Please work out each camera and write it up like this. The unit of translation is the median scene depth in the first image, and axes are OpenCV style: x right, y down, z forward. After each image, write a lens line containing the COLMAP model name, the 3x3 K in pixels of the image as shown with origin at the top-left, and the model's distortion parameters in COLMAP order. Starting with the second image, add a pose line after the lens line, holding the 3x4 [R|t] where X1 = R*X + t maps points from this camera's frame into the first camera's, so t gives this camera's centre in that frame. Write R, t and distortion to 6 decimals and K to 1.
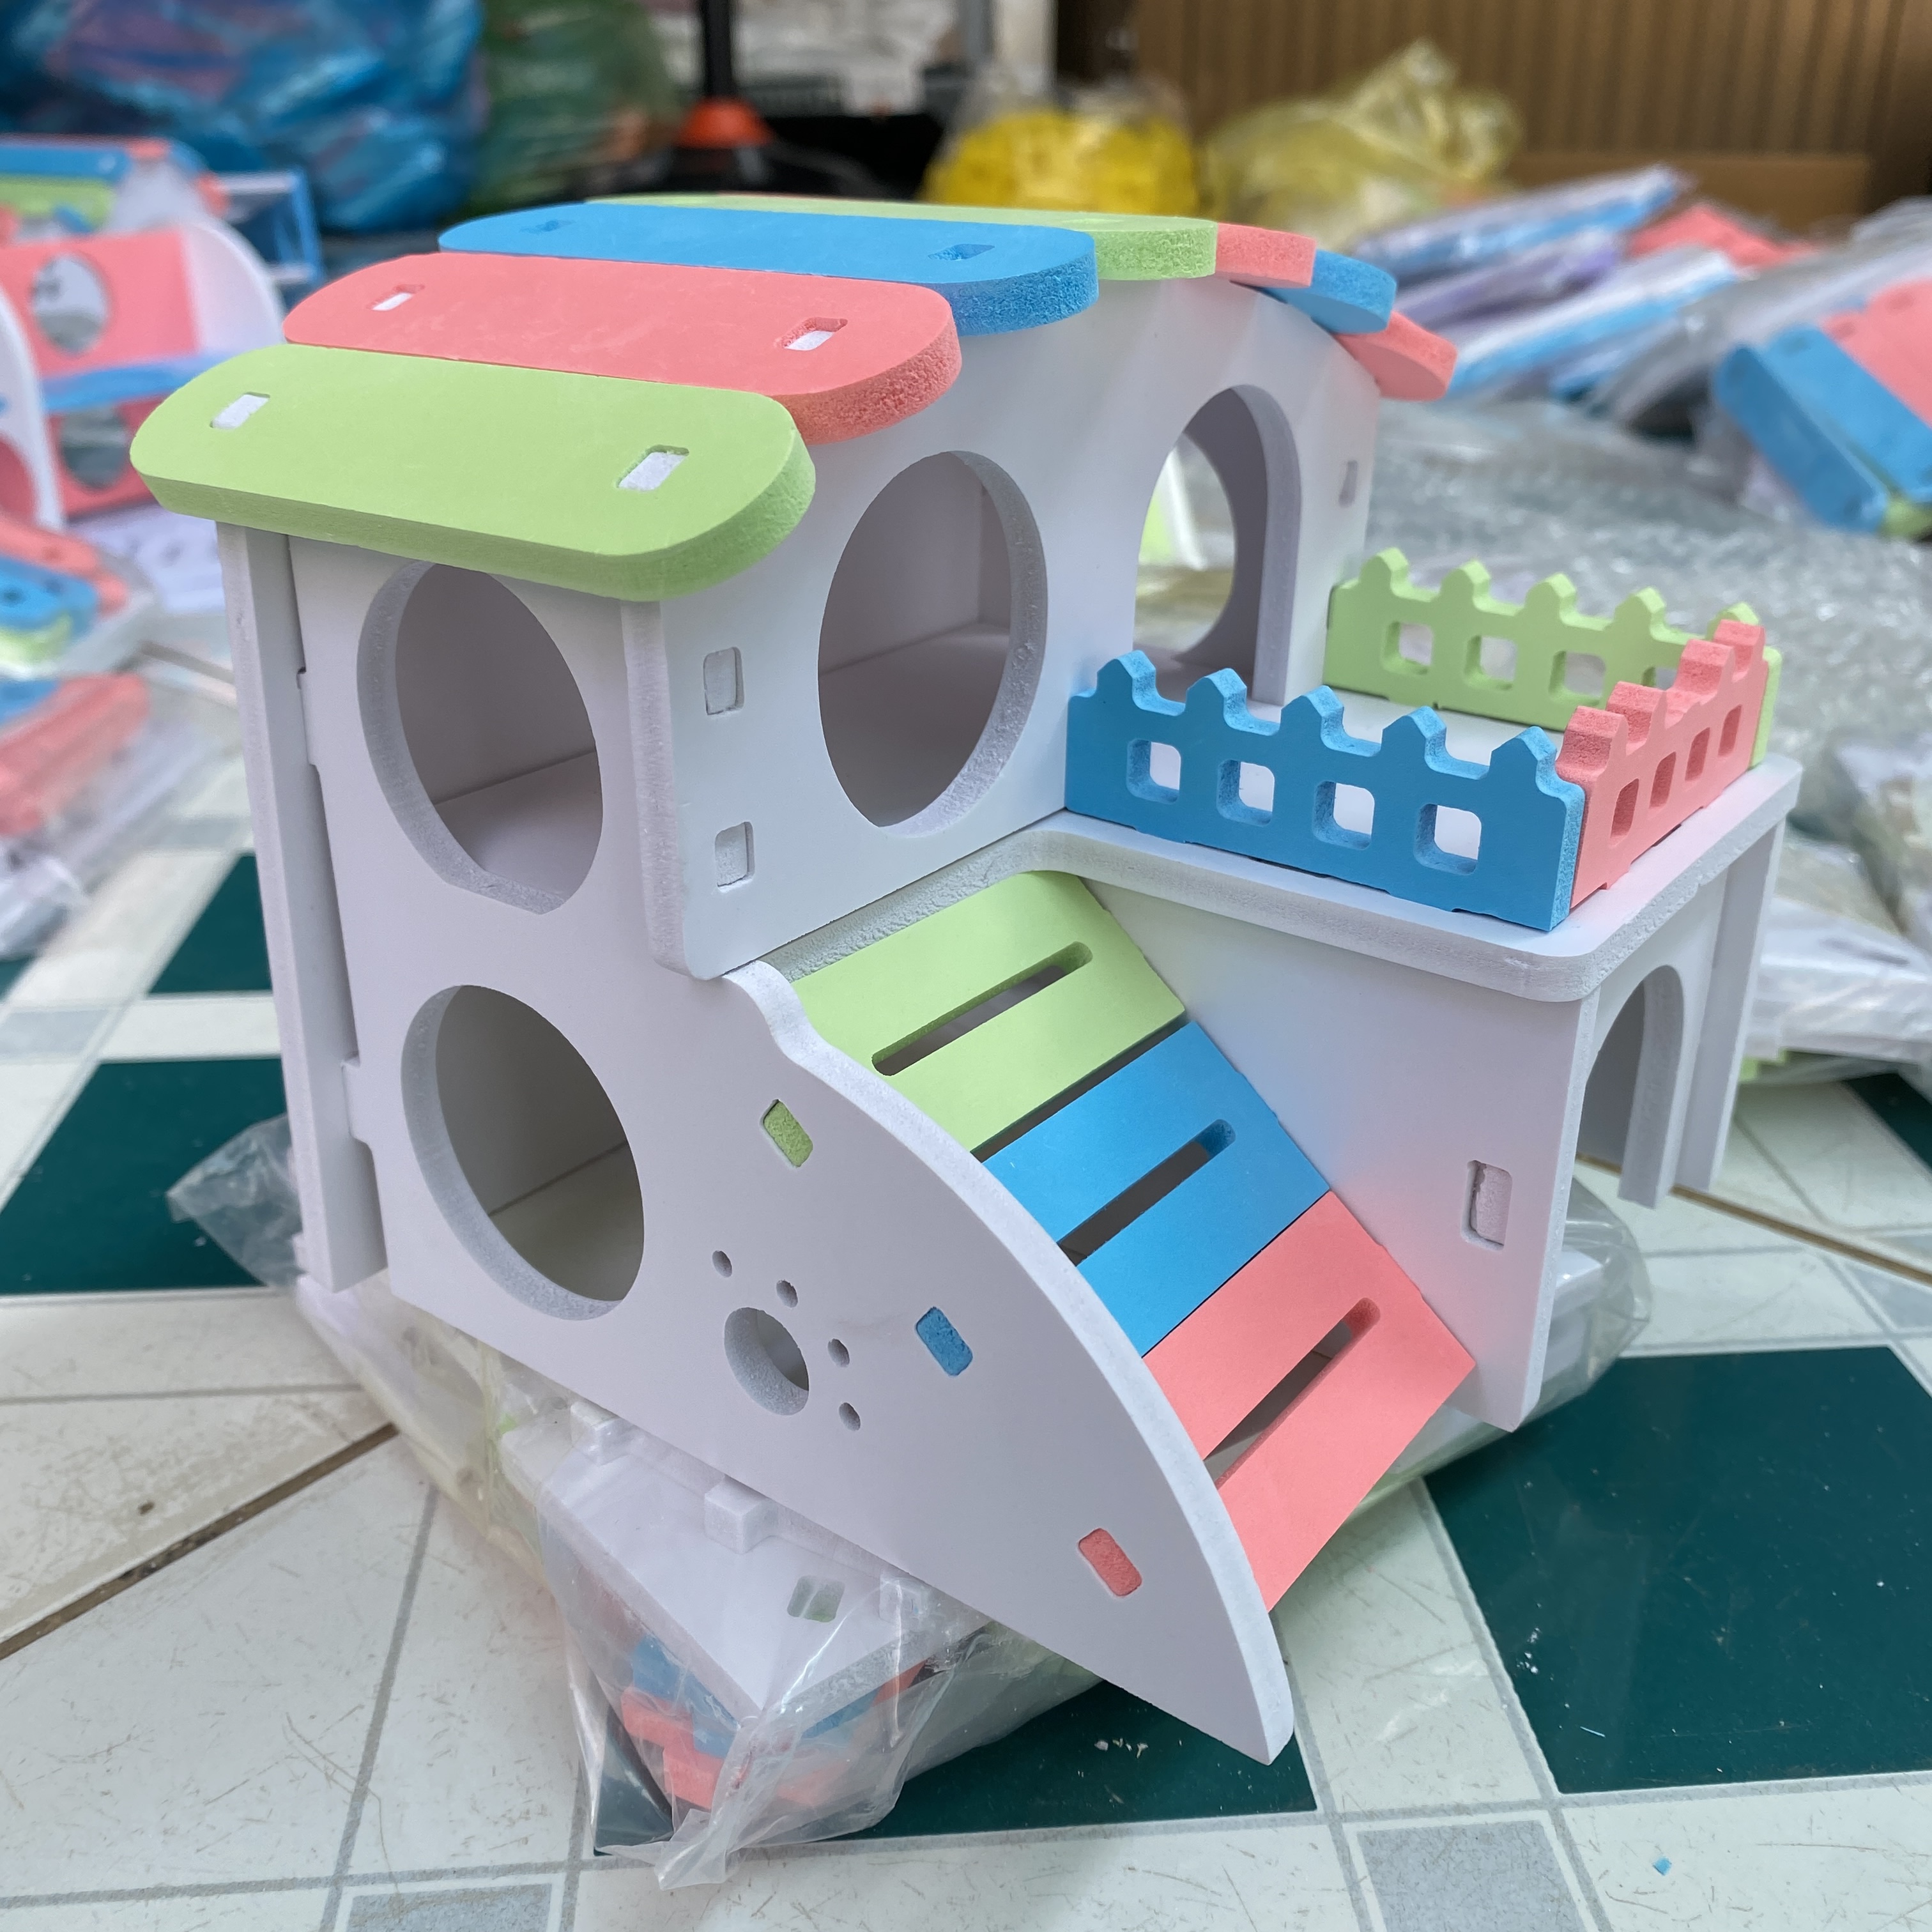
lens RADIAL K [[1986.5, 0, 955.3], [0, 1986.5, 967.8], [0, 0, 1]] dist [0.003784, 0.000000]
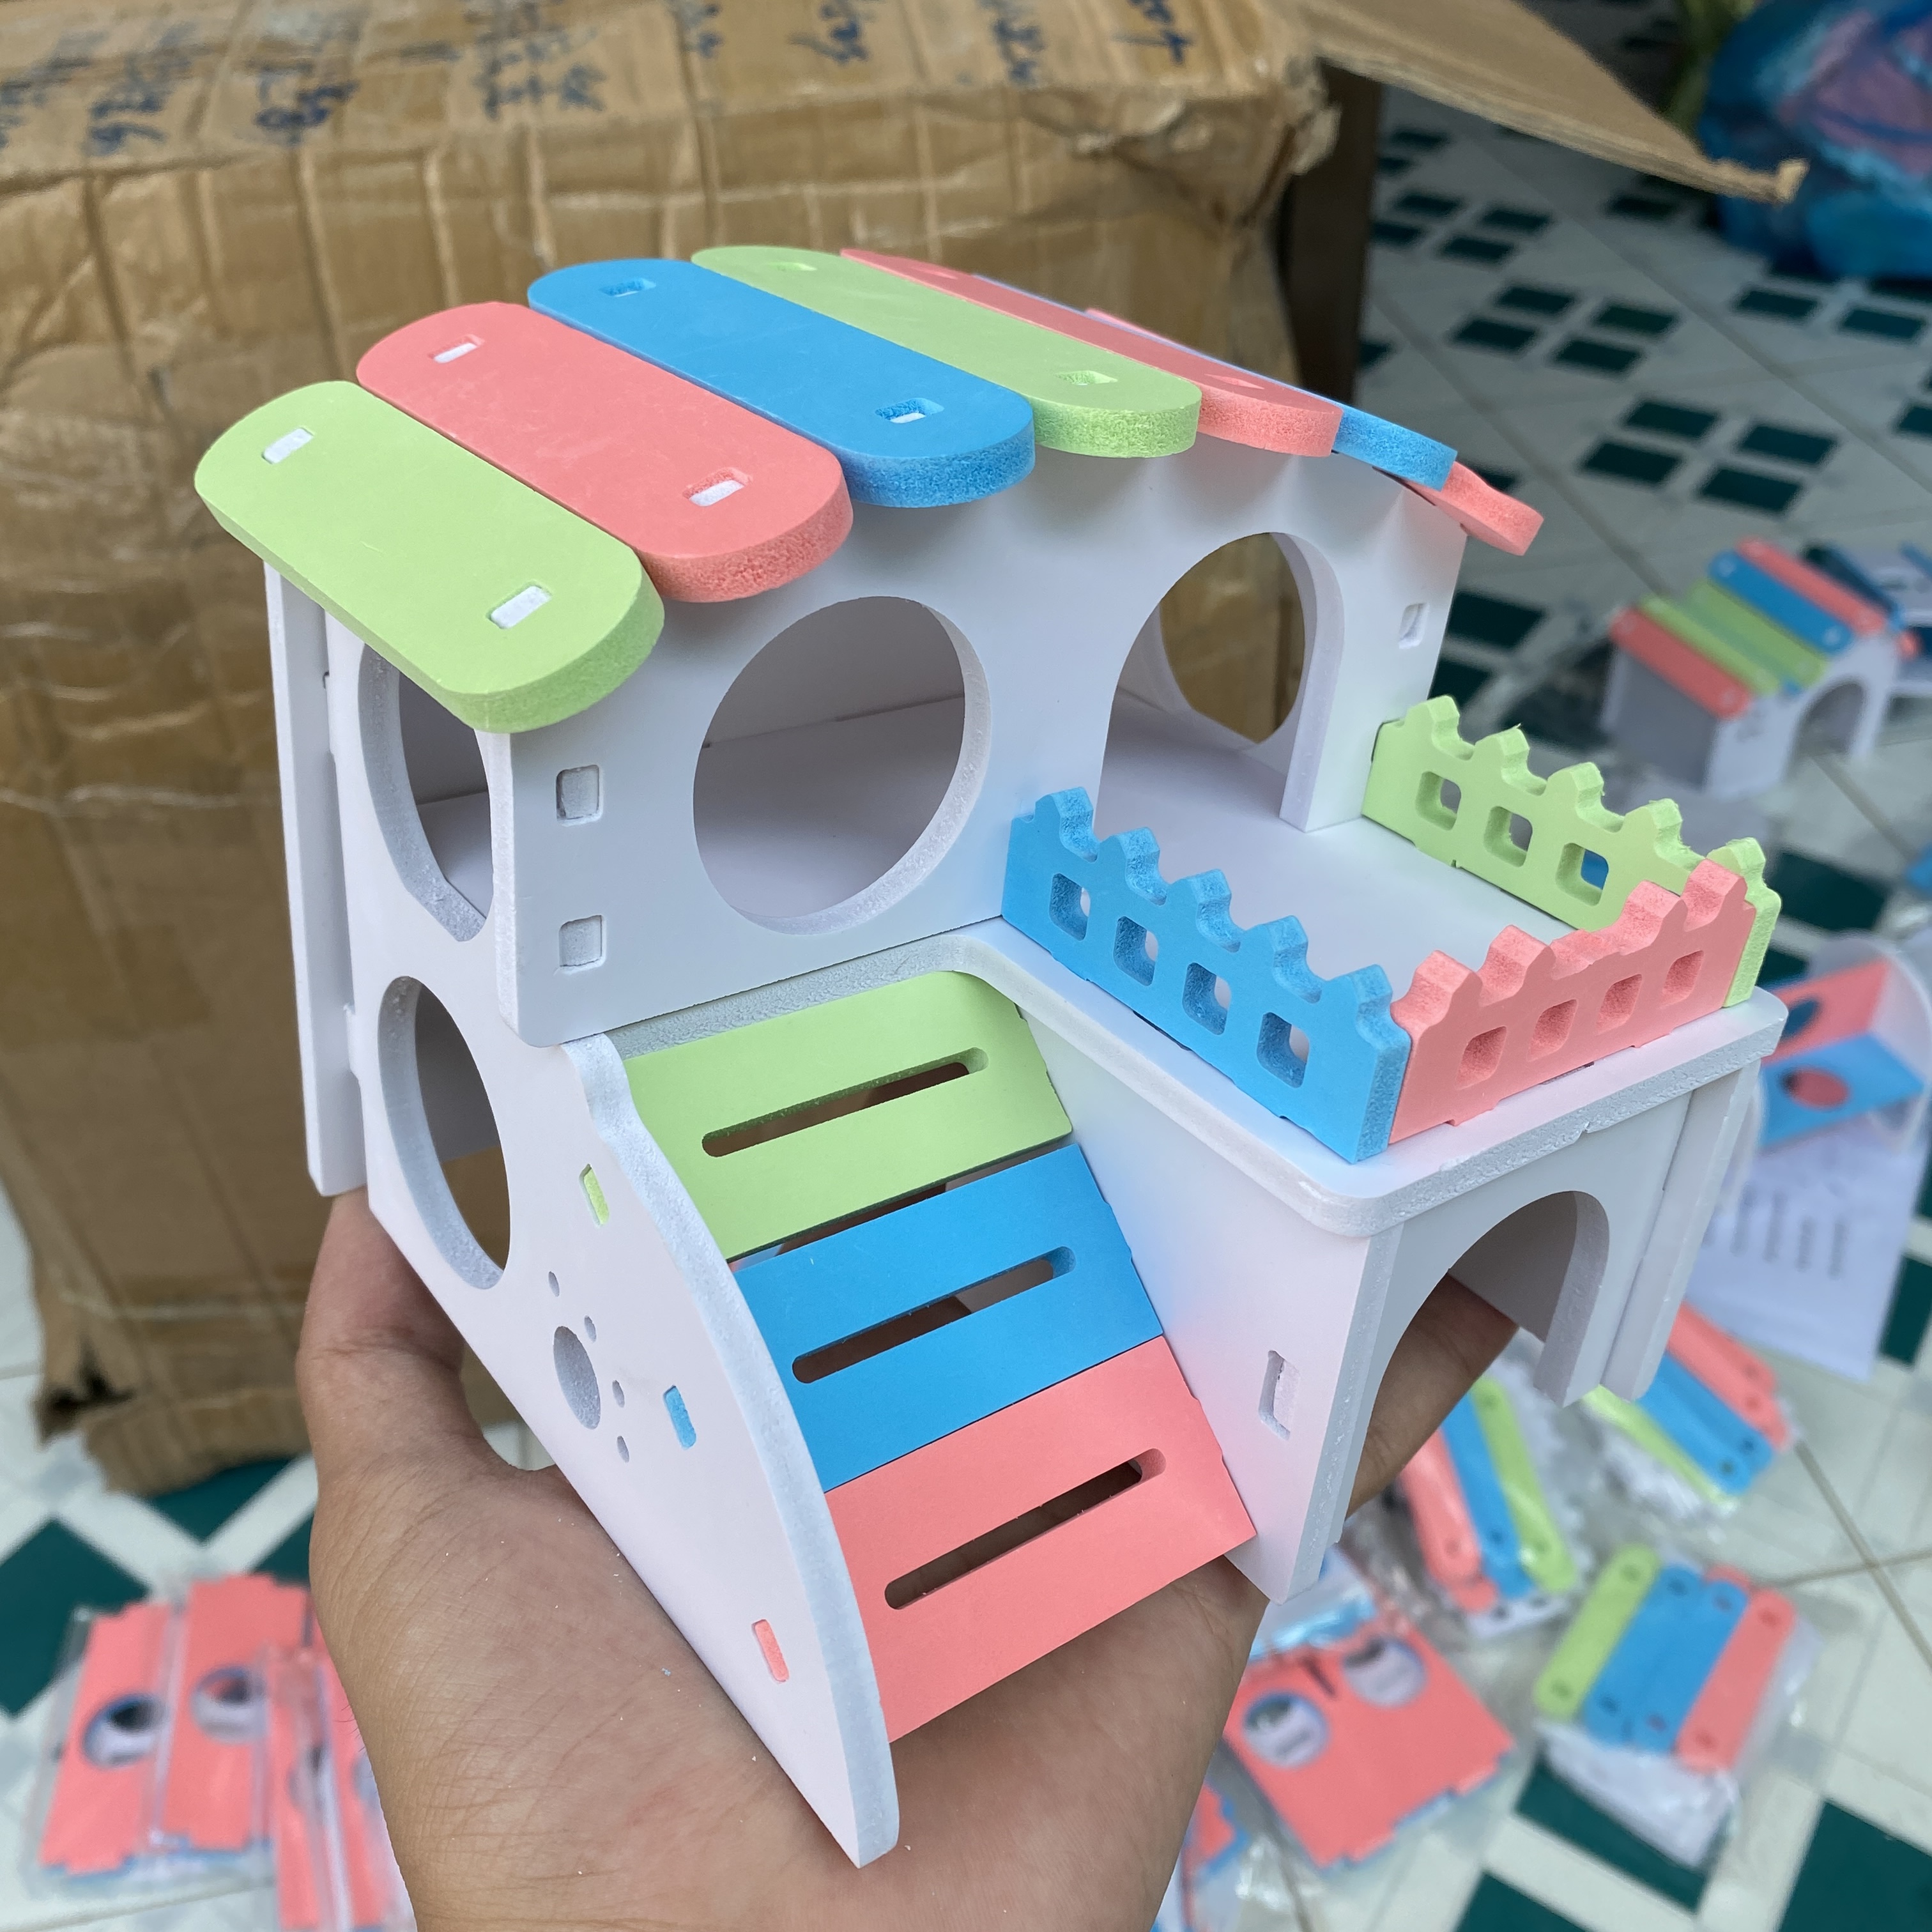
lens RADIAL K [[1986.5, 0, 969.1], [0, 1986.5, 954.2], [0, 0, 1]] dist [0.003784, 0.000000]
pose [[0.958200, 0.206433, -0.198086, 0.343210], [-0.190444, 0.976910, 0.096842, -0.217752], [0.213504, -0.055070, 0.975389, -0.027106]]
